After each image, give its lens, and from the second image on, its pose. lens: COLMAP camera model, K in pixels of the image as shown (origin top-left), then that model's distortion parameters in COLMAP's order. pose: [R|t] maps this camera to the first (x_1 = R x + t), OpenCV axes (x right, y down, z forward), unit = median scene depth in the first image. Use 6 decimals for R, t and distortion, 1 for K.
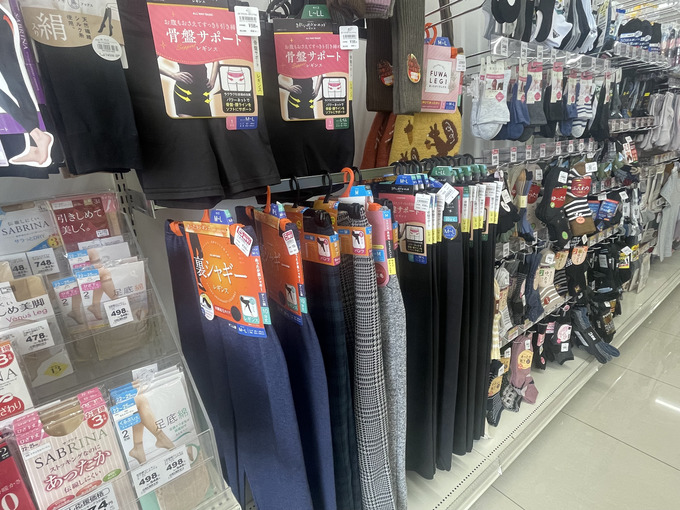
lens RADIAL K [[360.4, 0, 343.1], [0, 360.4, 253.5], [0, 0, 1]] dist [0.009144, 0.001364]
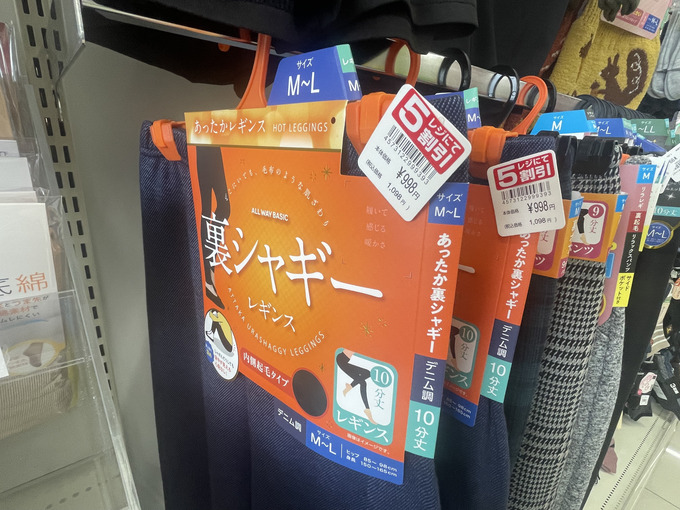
lens RADIAL K [[360.4, 0, 336.9], [0, 360.4, 254.6], [0, 0, 1]] dist [0.009144, 0.001364]
pose [[0.993151, 0.115961, -0.014313, -0.265098], [-0.115766, 0.993181, 0.013803, 0.029252], [0.015816, -0.012051, 0.999802, 0.627388]]
